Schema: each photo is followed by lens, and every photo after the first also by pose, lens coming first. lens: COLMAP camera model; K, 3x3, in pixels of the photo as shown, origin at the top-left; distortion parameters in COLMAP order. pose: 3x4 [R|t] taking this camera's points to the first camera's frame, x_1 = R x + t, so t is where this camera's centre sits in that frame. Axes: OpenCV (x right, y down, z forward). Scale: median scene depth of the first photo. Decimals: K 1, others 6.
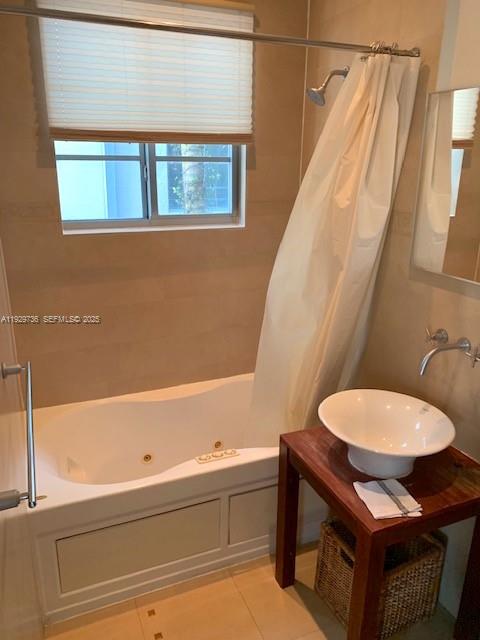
lens RADIAL K [[492.0, 0, 237.0], [0, 492.0, 317.0], [0, 0, 1]] dist [-0.015426, -0.005801]
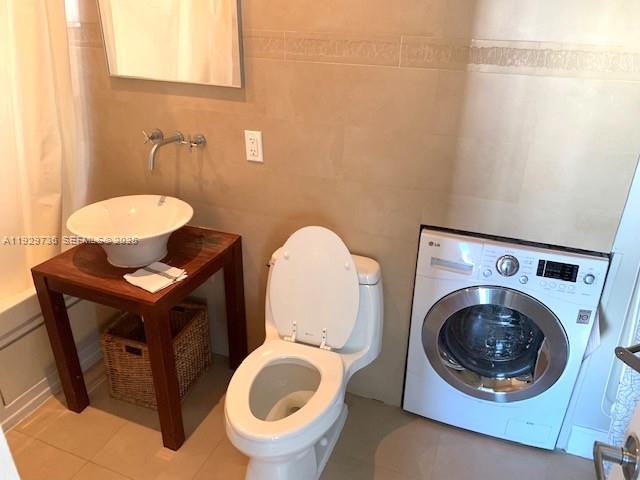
lens RADIAL K [[492.0, 0, 320.0], [0, 492.0, 240.0], [0, 0, 1]] dist [-0.015426, -0.005801]
pose [[0.709073, -0.306388, 0.635093, -0.114897], [0.189166, 0.950306, 0.247255, 0.065031], [-0.679288, -0.055184, 0.731794, -0.095986]]
